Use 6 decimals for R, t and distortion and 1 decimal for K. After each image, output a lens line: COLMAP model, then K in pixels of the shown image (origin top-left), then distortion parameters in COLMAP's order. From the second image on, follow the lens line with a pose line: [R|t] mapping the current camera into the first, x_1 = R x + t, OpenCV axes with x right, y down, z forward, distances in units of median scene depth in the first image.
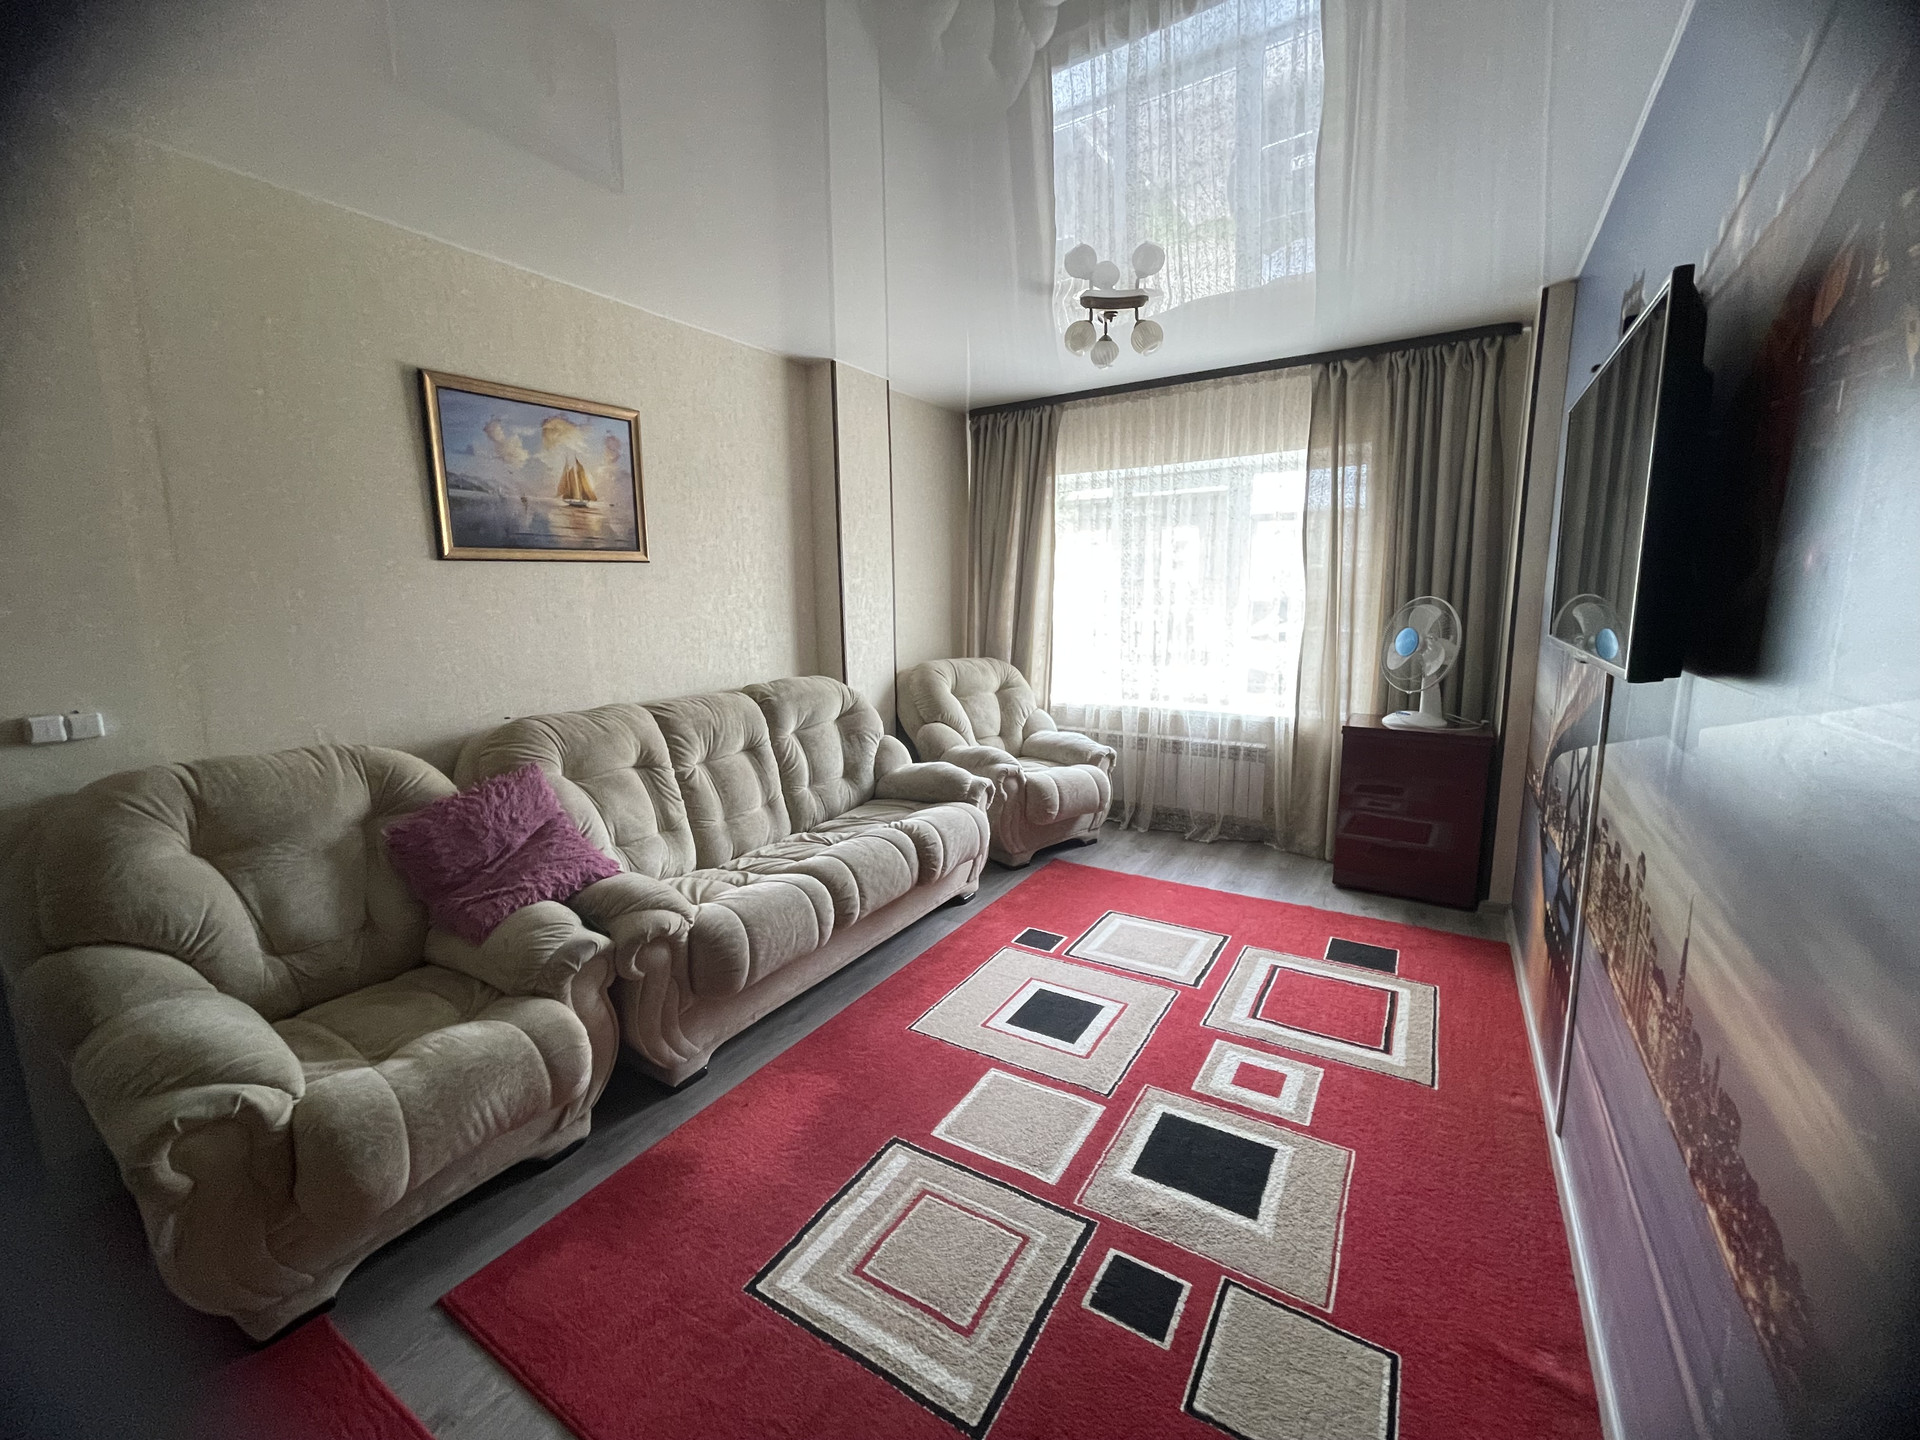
lens RADIAL K [[774.2, 0, 956.2], [0, 774.2, 711.8], [0, 0, 1]] dist [-0.000917, -0.000248]
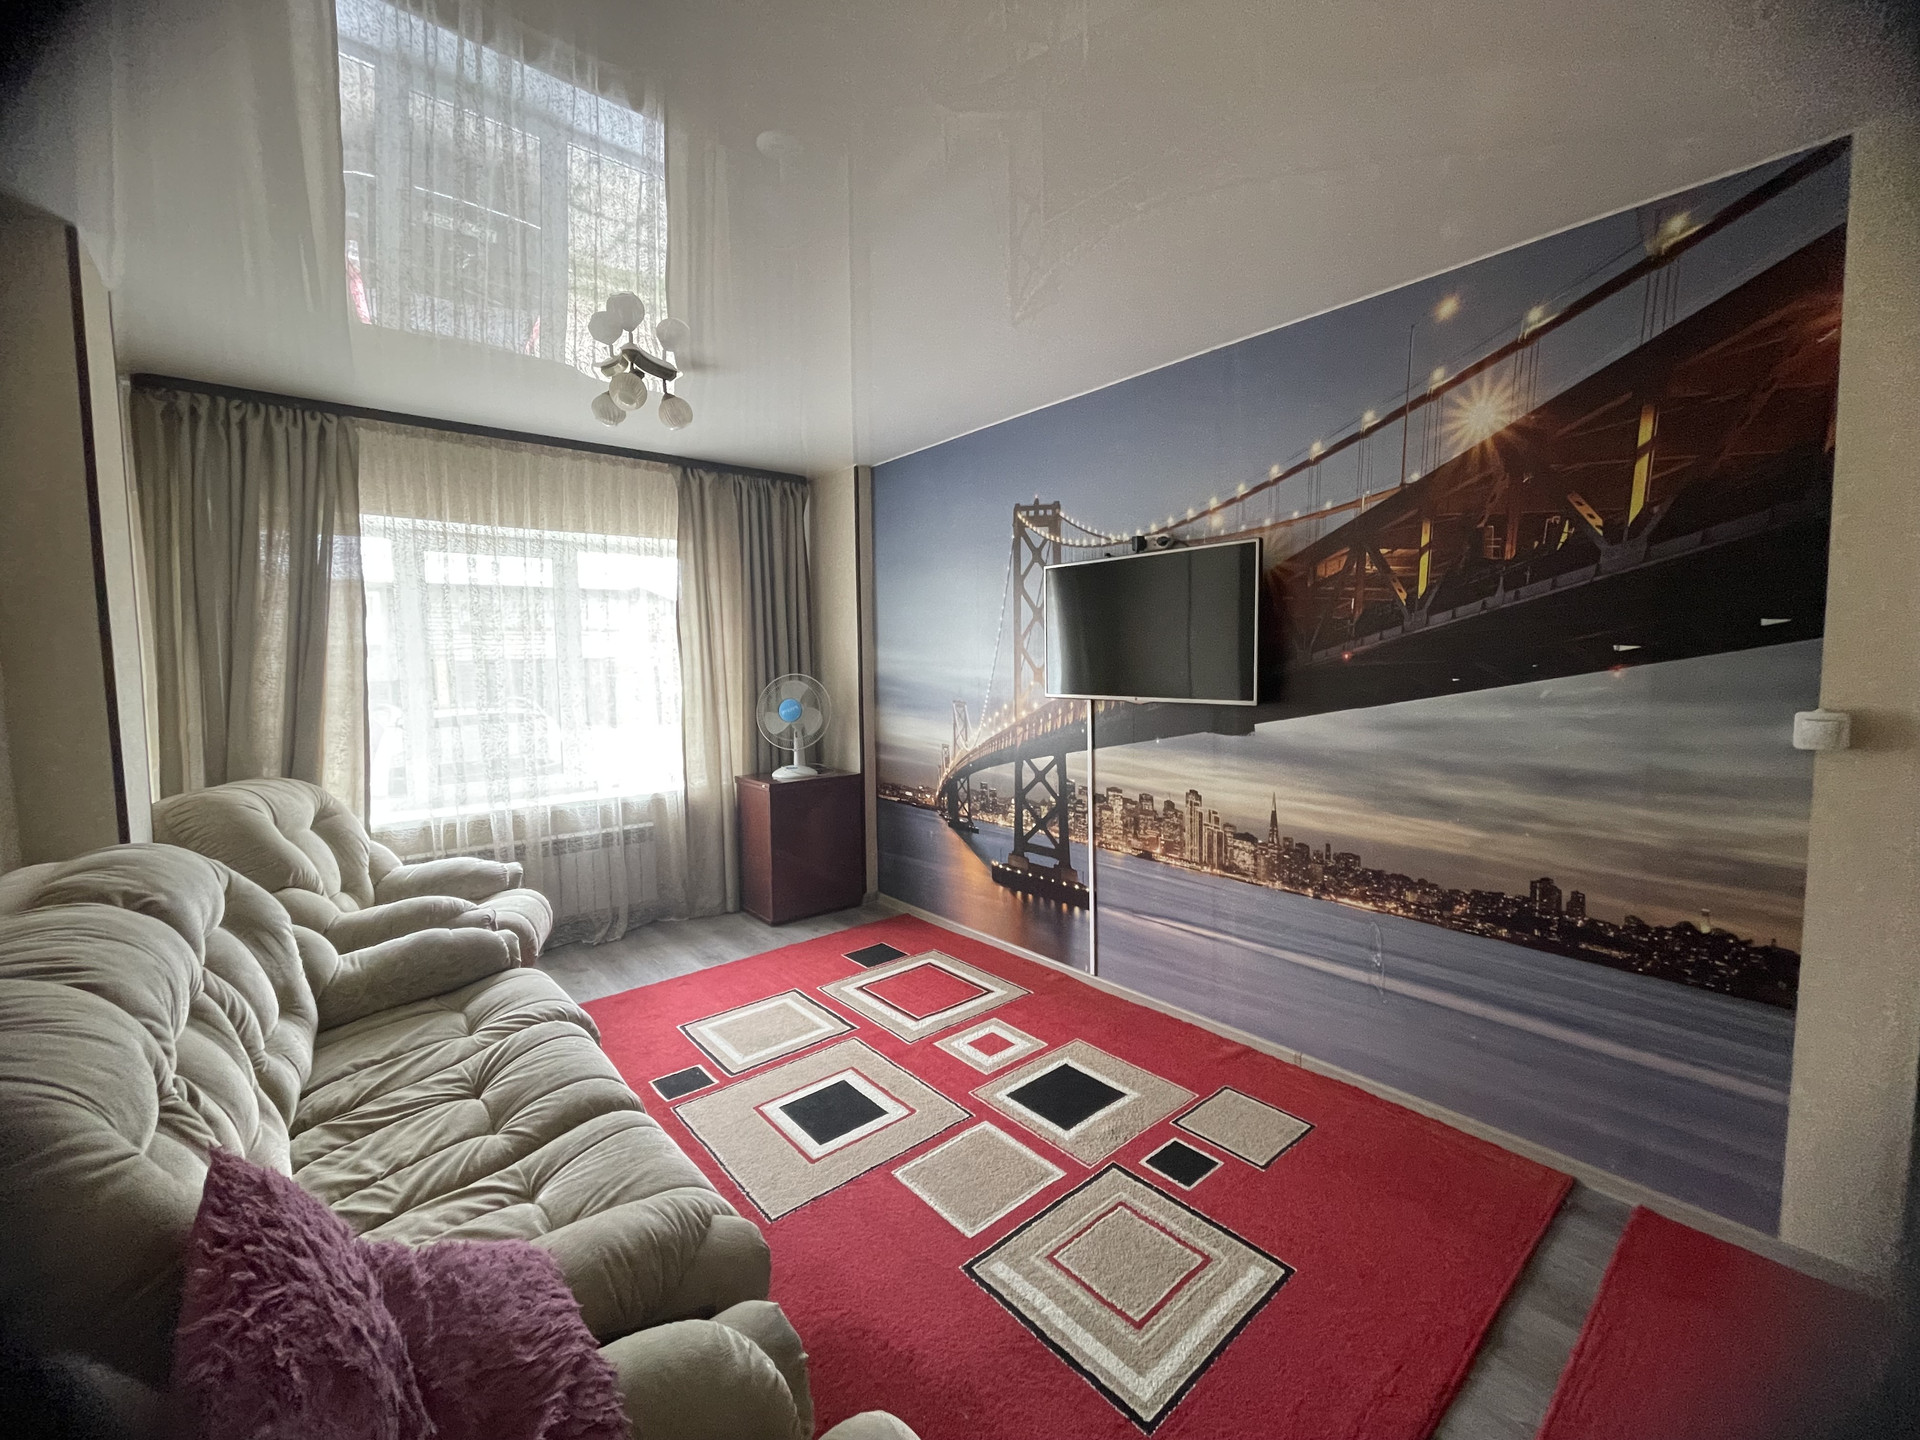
lens RADIAL K [[774.2, 0, 956.2], [0, 774.2, 711.8], [0, 0, 1]] dist [-0.000917, -0.000248]
pose [[0.304976, -0.054004, 0.950828, -0.603674], [0.152123, 0.988334, 0.007341, -0.065816], [-0.940132, 0.142404, 0.309634, 0.424394]]
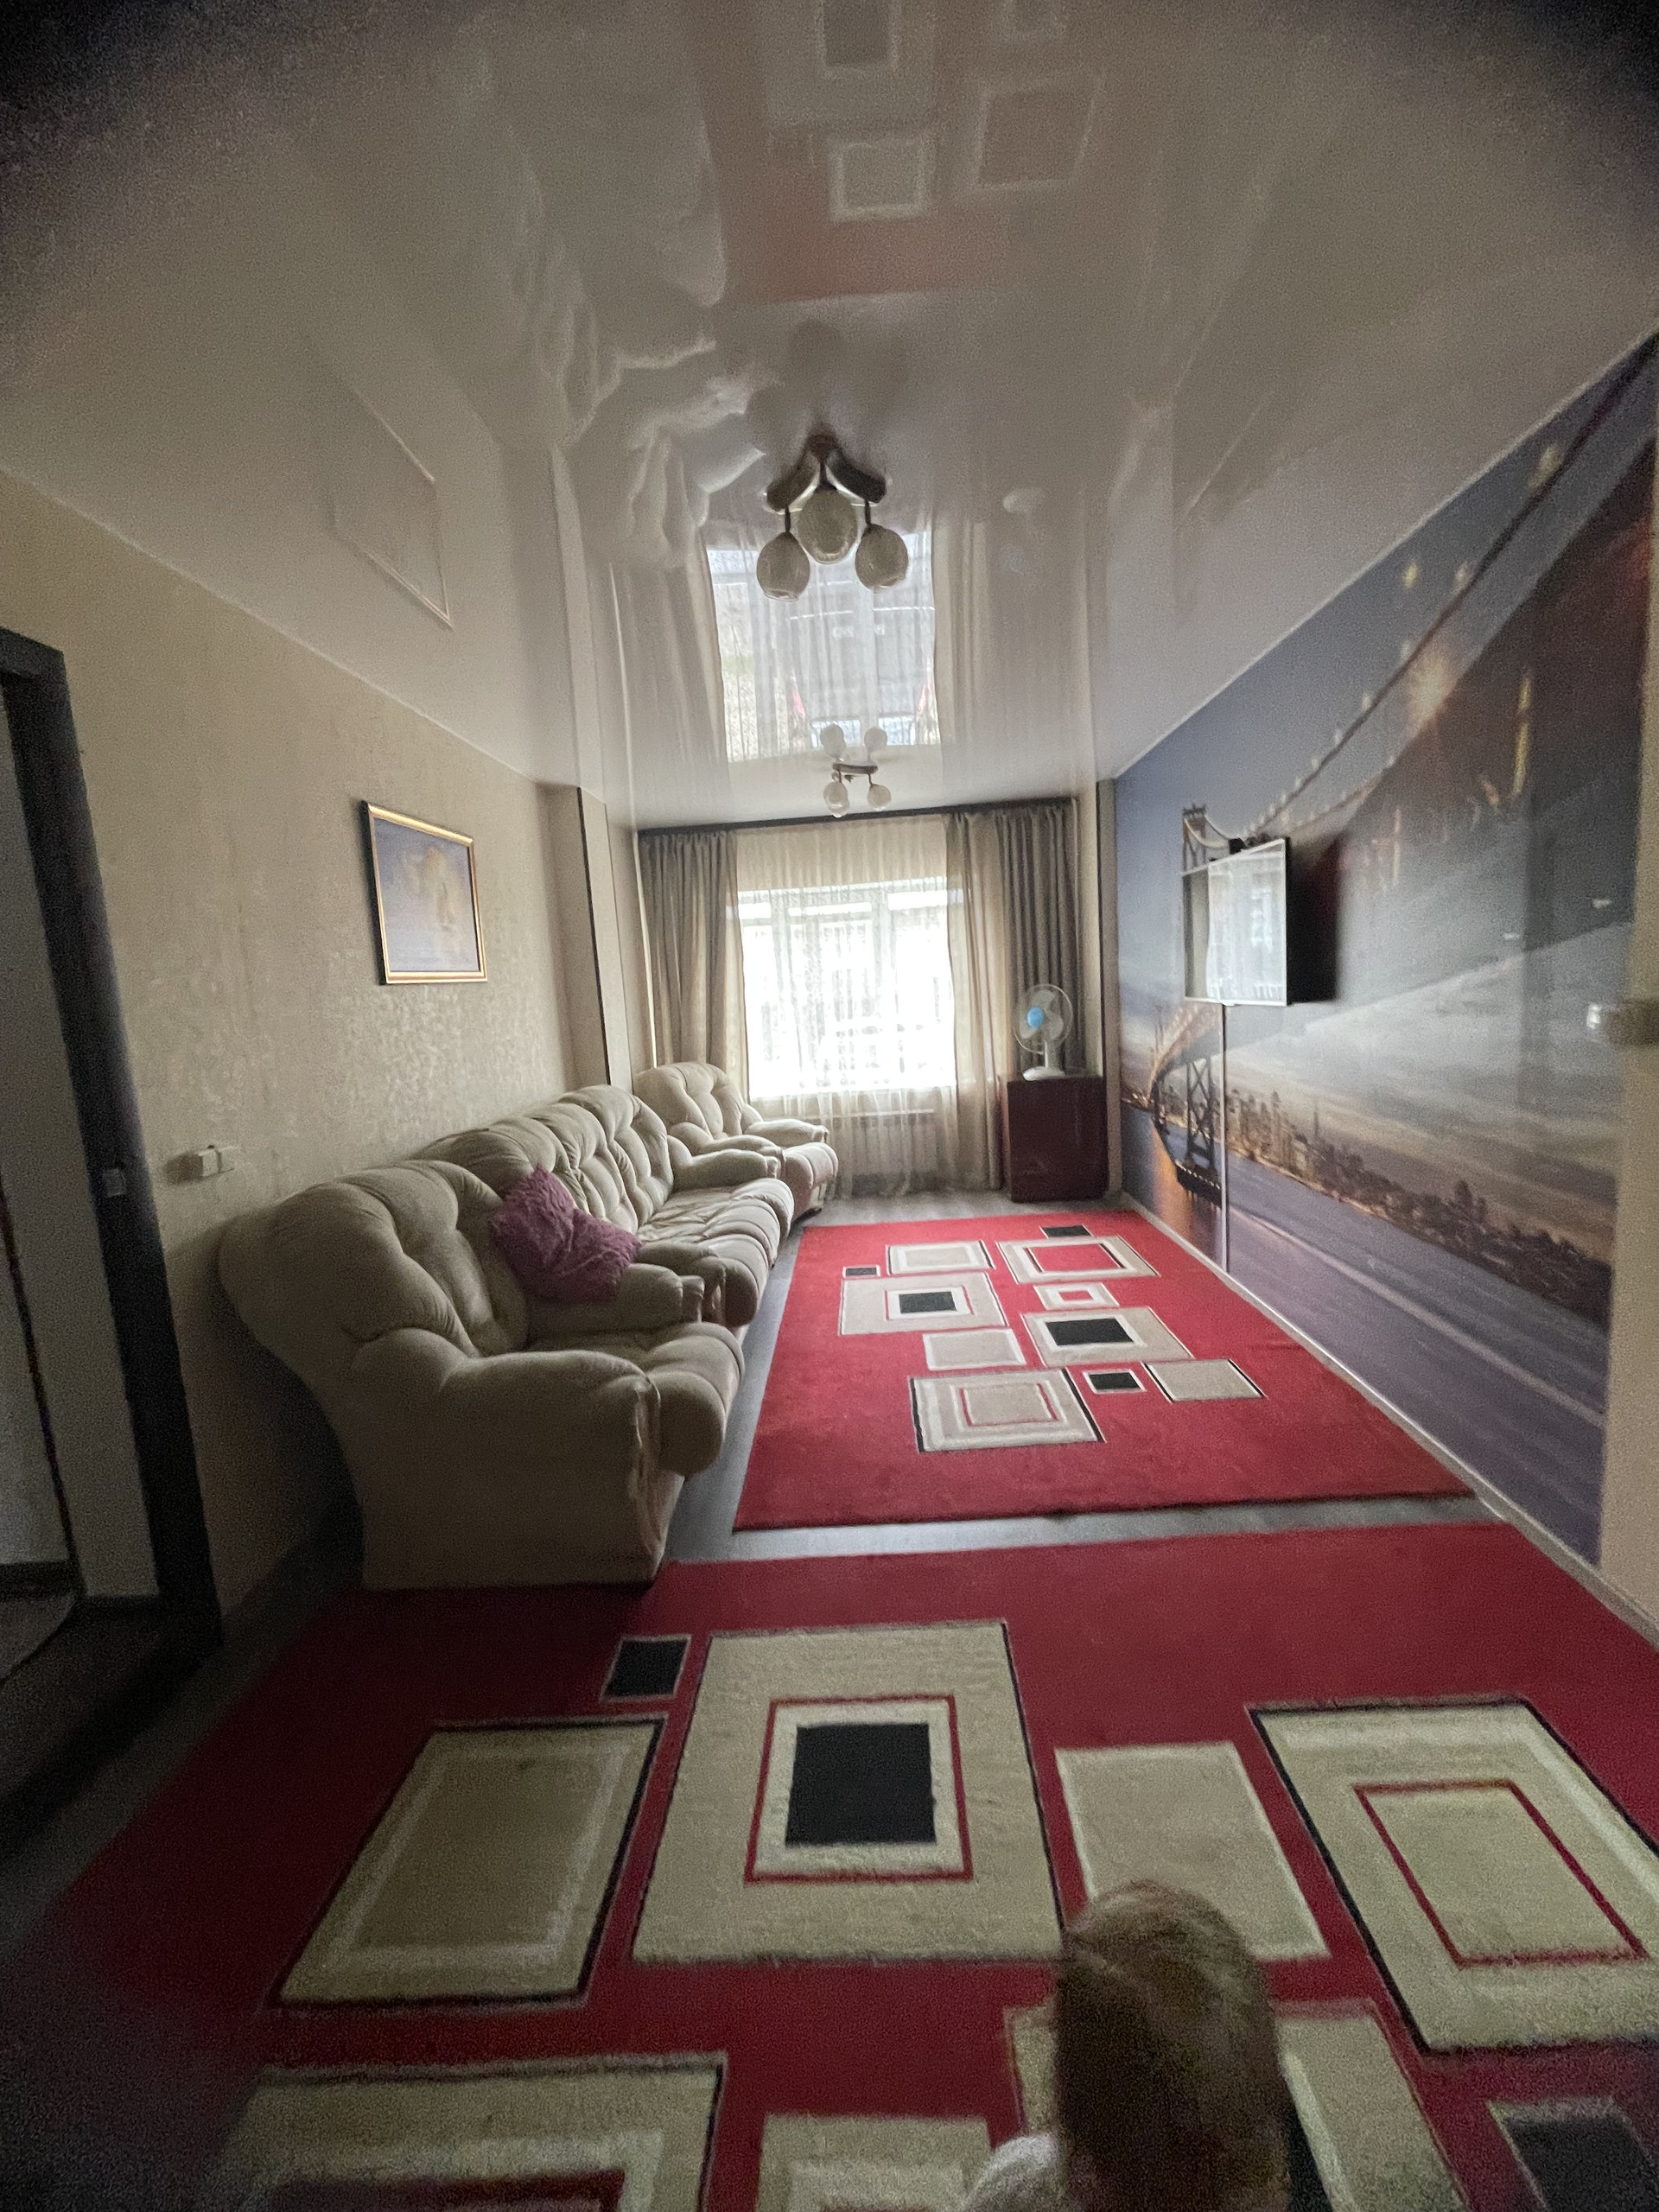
lens RADIAL K [[882.7, 0, 829.5], [0, 882.7, 1106.0], [0, 0, 1]] dist [-0.016695, -0.000065]
pose [[0.868999, -0.108694, 0.482729, -0.614904], [0.128407, 0.991690, -0.007861, 0.038712], [-0.477863, 0.068817, 0.875735, -0.238555]]
